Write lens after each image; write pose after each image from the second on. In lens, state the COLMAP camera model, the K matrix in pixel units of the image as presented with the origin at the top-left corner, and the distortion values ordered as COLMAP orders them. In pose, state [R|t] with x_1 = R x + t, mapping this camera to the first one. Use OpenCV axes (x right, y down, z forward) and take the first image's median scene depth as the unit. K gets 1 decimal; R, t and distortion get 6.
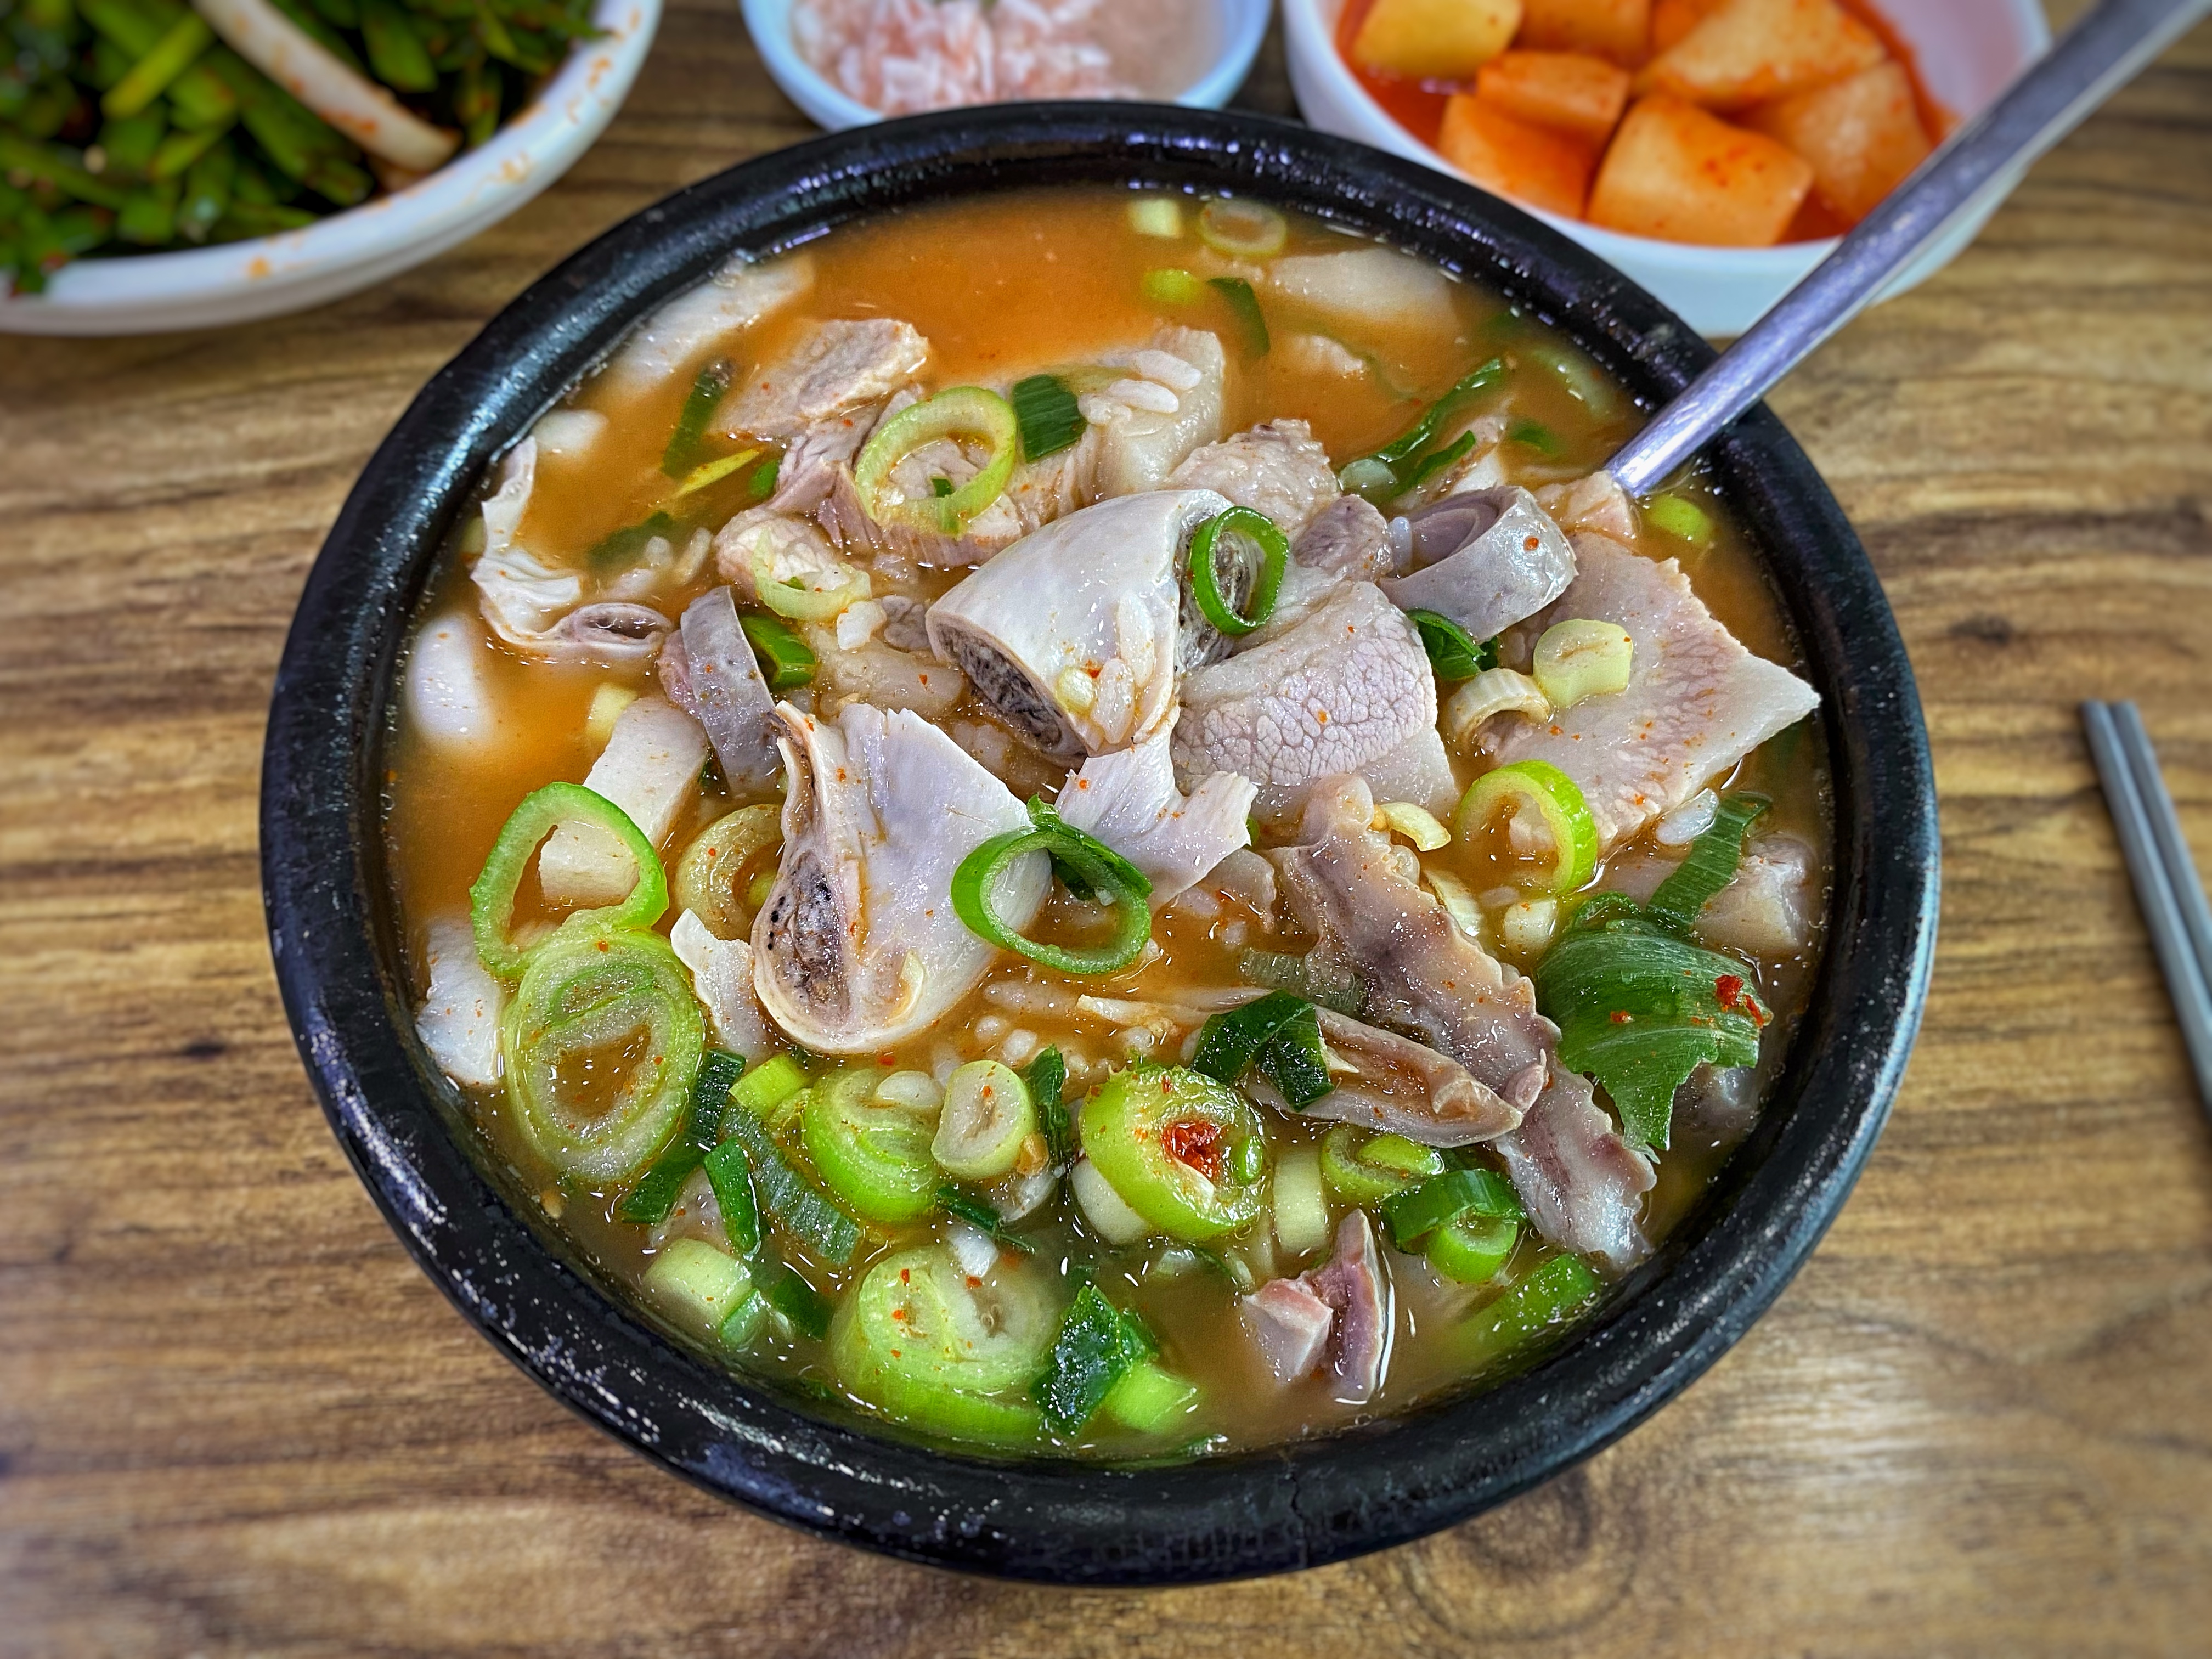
lens RADIAL K [[1541.5, 0, 1093.1], [0, 1541.5, 729.4], [0, 0, 1]] dist [0.007831, -0.000608]
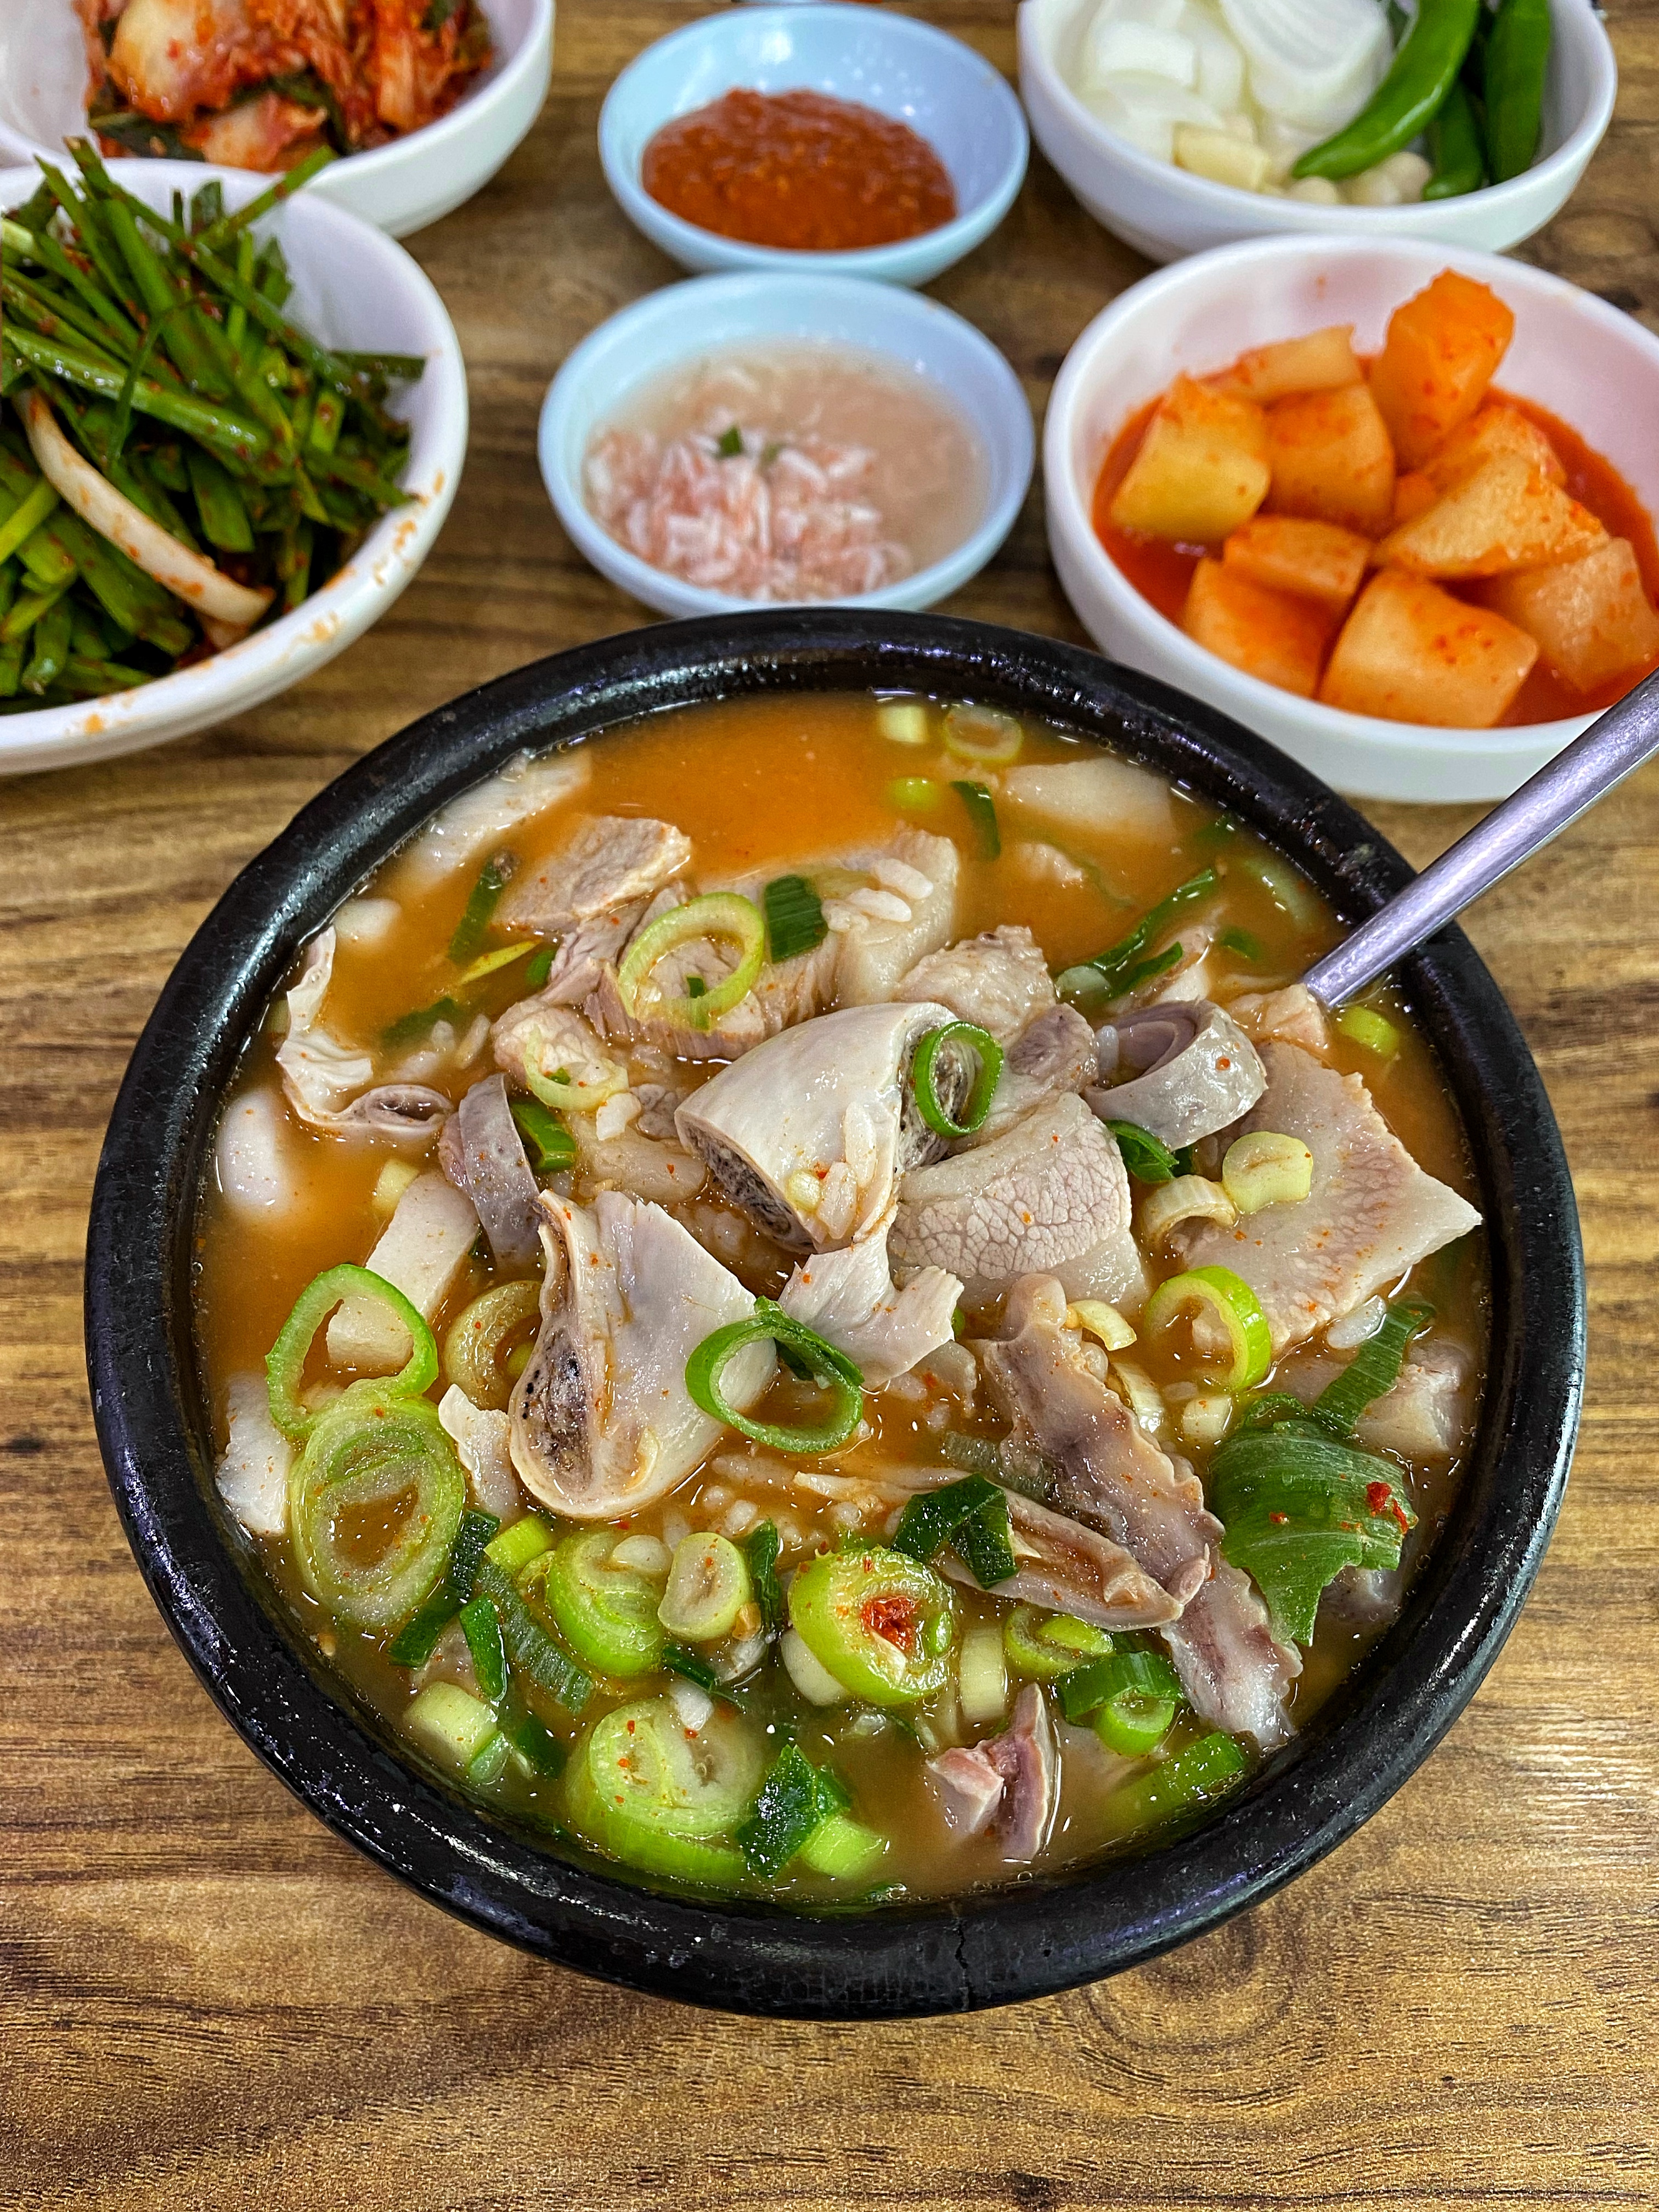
lens RADIAL K [[1541.5, 0, 819.4], [0, 1541.5, 1022.3], [0, 0, 1]] dist [0.007831, -0.000608]
pose [[0.998732, 0.035005, -0.036169, 0.032818], [-0.034817, 0.999377, 0.005836, -0.143252], [0.036351, -0.004569, 0.999329, -0.109241]]
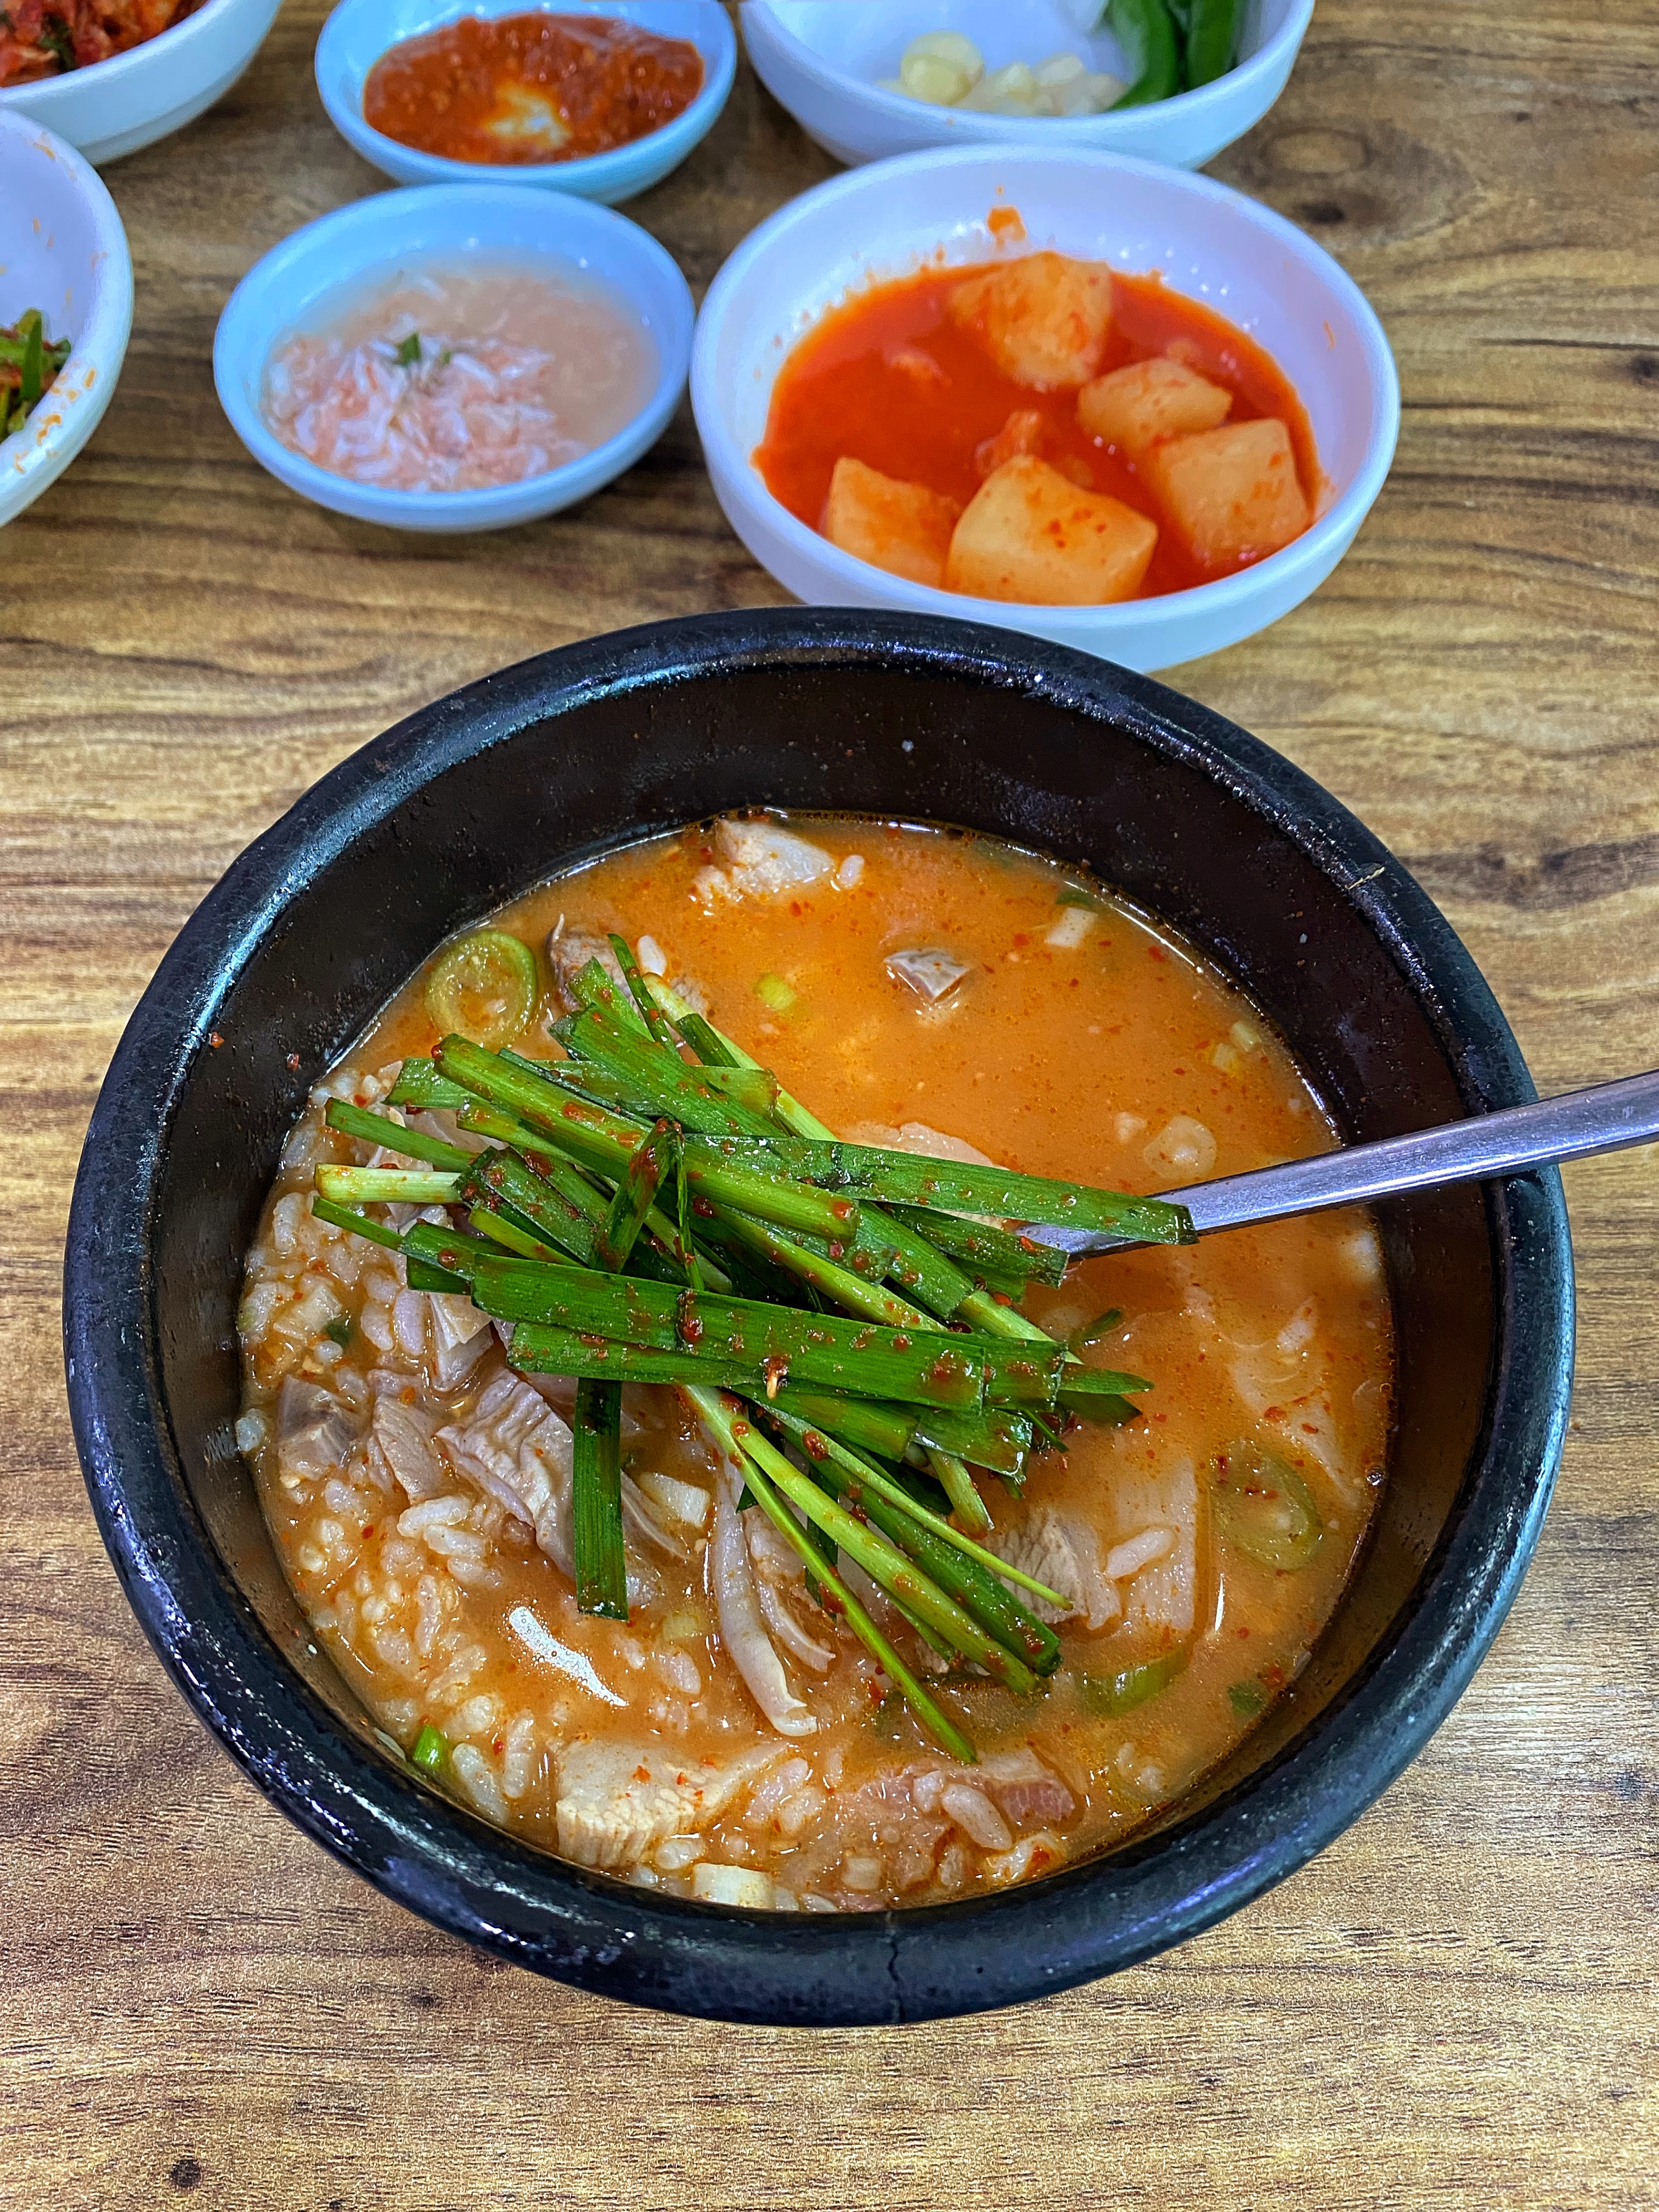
lens RADIAL K [[1541.5, 0, 805.6], [0, 1541.5, 1016.7], [0, 0, 1]] dist [0.007831, -0.000608]
pose [[0.997803, 0.036428, -0.055346, 0.440472], [-0.035960, 0.999309, 0.009429, -0.034963], [0.055651, -0.007418, 0.998423, -0.150136]]
